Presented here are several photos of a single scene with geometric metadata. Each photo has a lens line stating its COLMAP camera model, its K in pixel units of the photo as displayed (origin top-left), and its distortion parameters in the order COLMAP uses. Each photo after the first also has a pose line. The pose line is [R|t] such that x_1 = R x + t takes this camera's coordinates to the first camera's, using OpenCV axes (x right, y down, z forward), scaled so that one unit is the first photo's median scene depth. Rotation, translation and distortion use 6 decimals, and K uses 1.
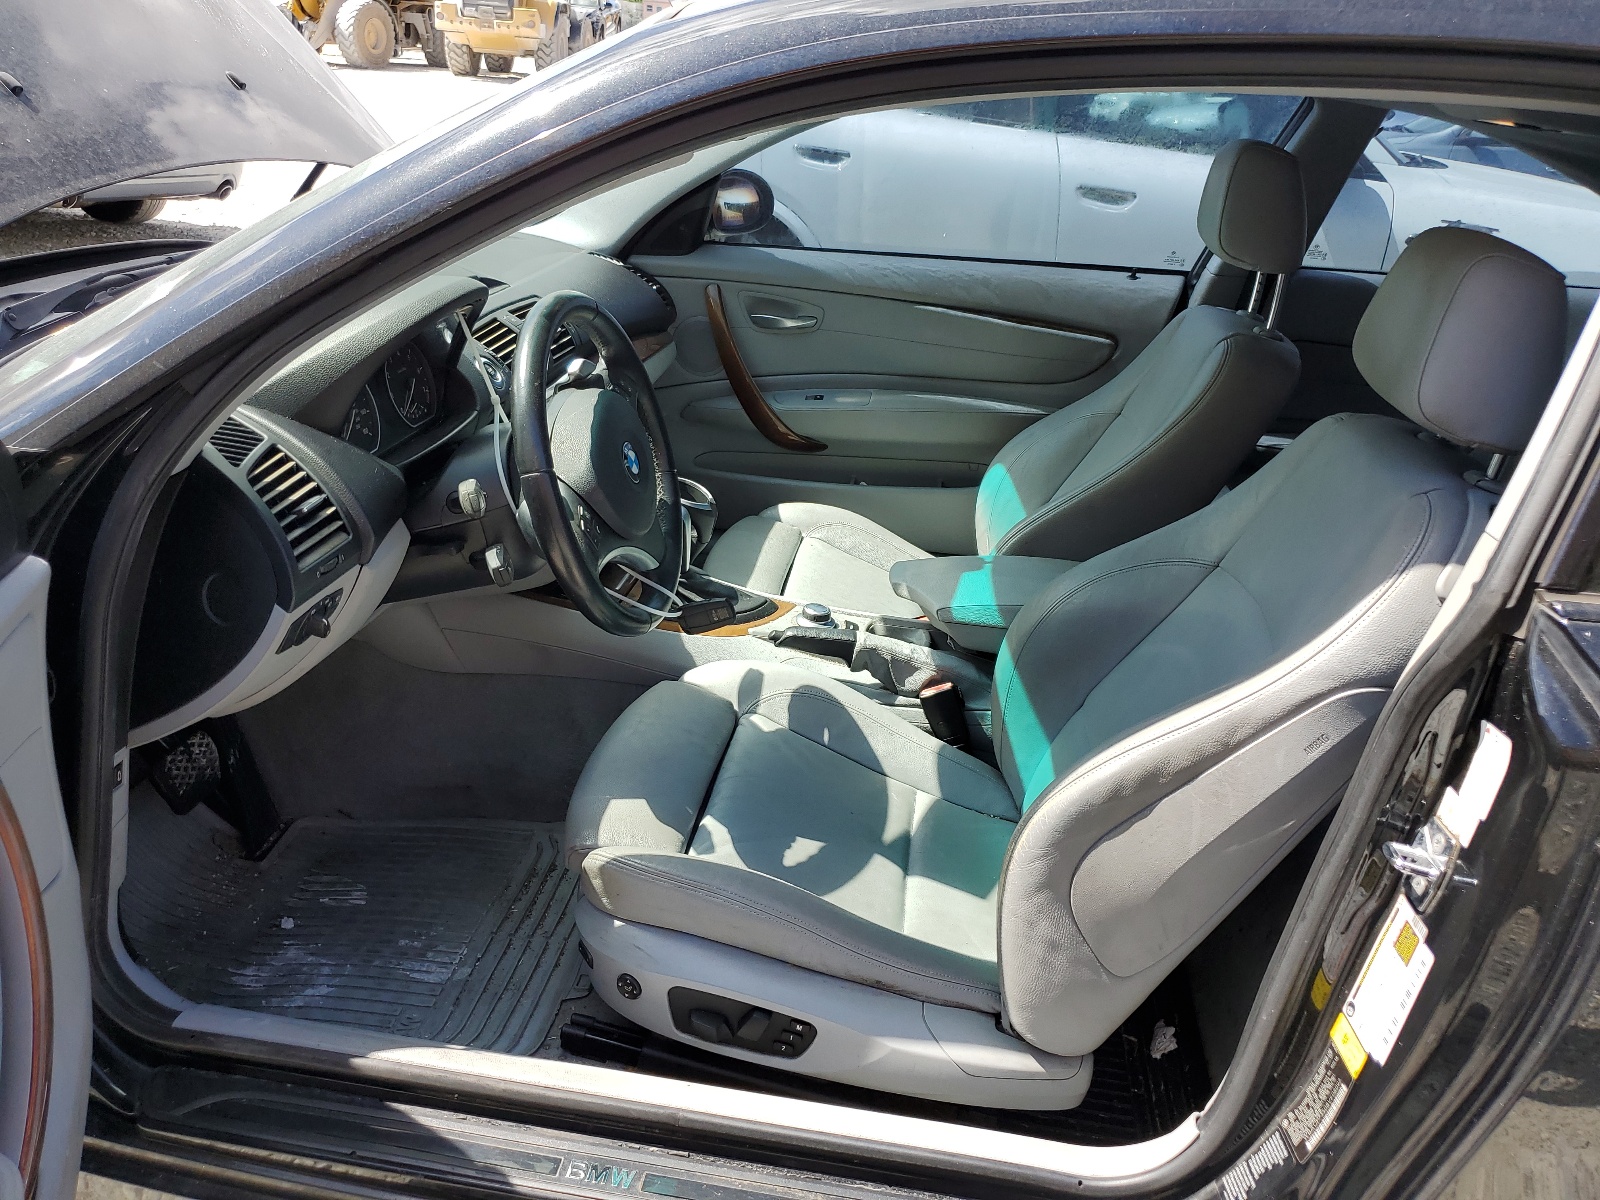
lens RADIAL K [[1235.9, 0, 800.0], [0, 1235.9, 600.0], [0, 0, 1]] dist [-0.012020, -0.013228]
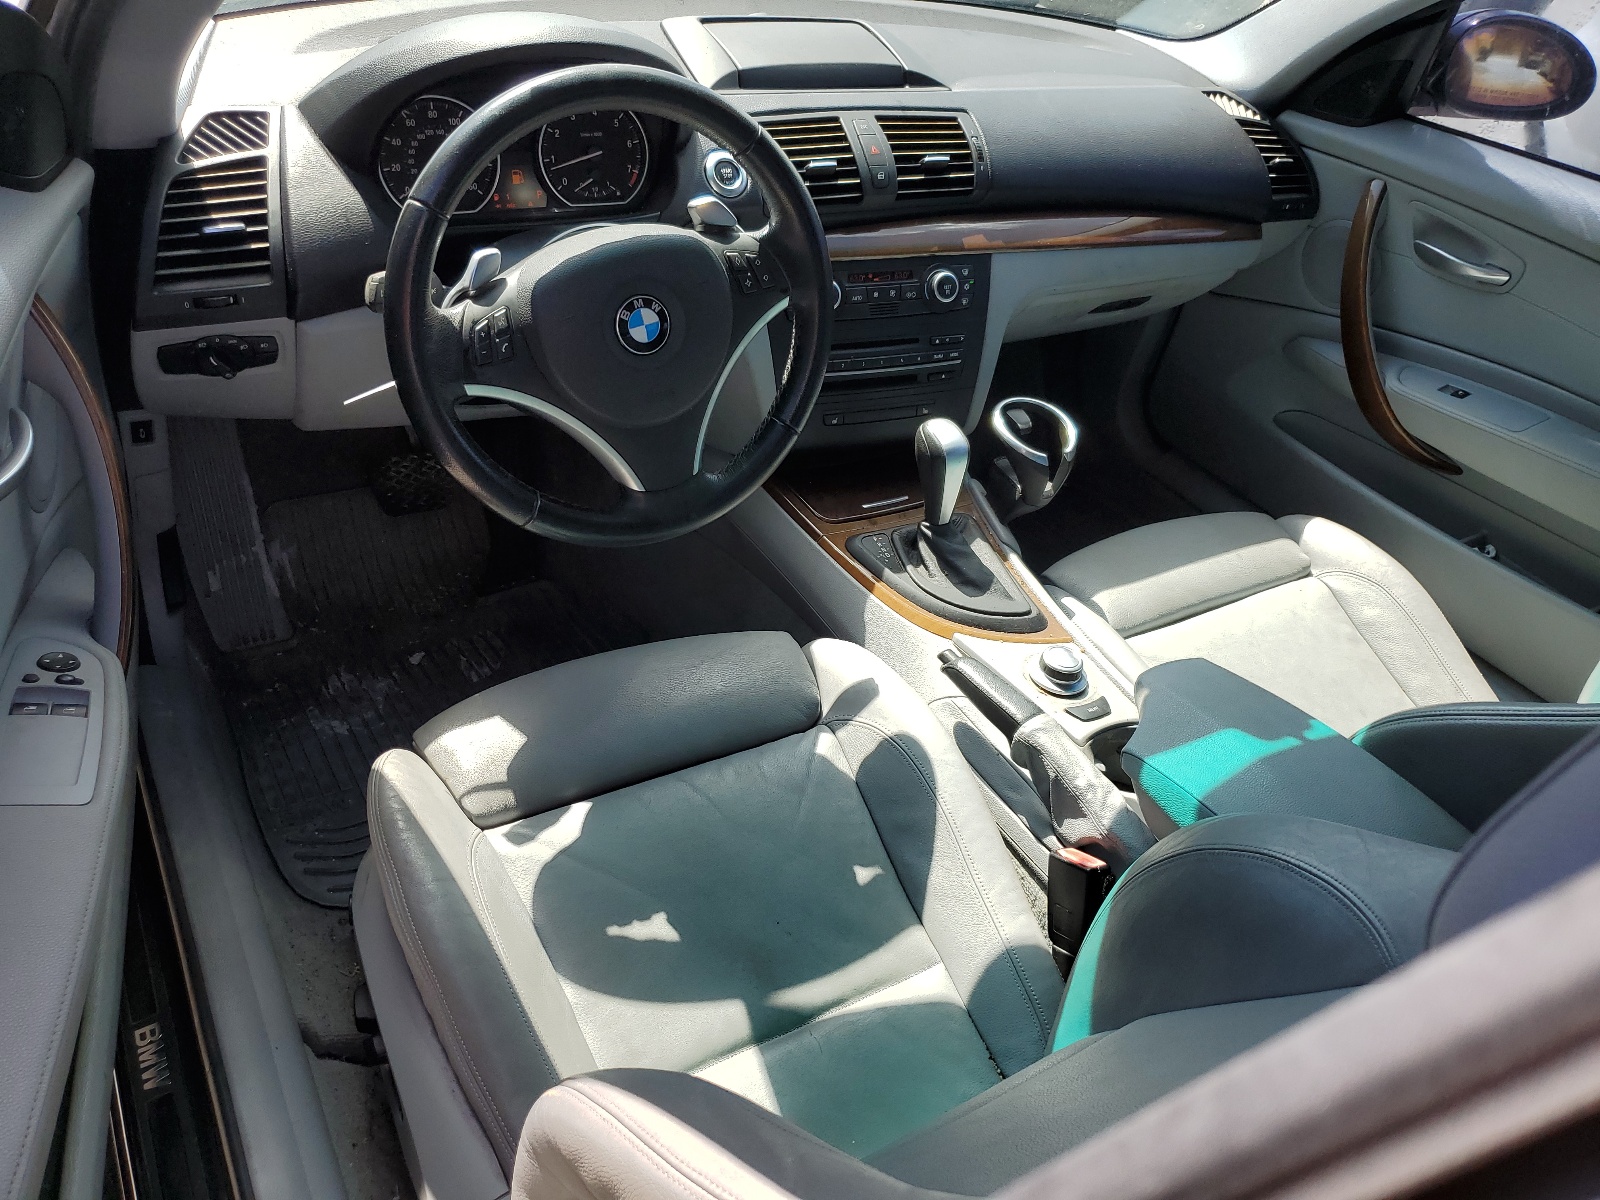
lens RADIAL K [[1235.9, 0, 800.0], [0, 1235.9, 600.0], [0, 0, 1]] dist [-0.012020, -0.013228]
pose [[0.621634, 0.467580, -0.628443, 0.262239], [-0.382499, 0.881335, 0.277385, -0.120531], [0.683569, 0.067947, 0.726717, 0.324415]]
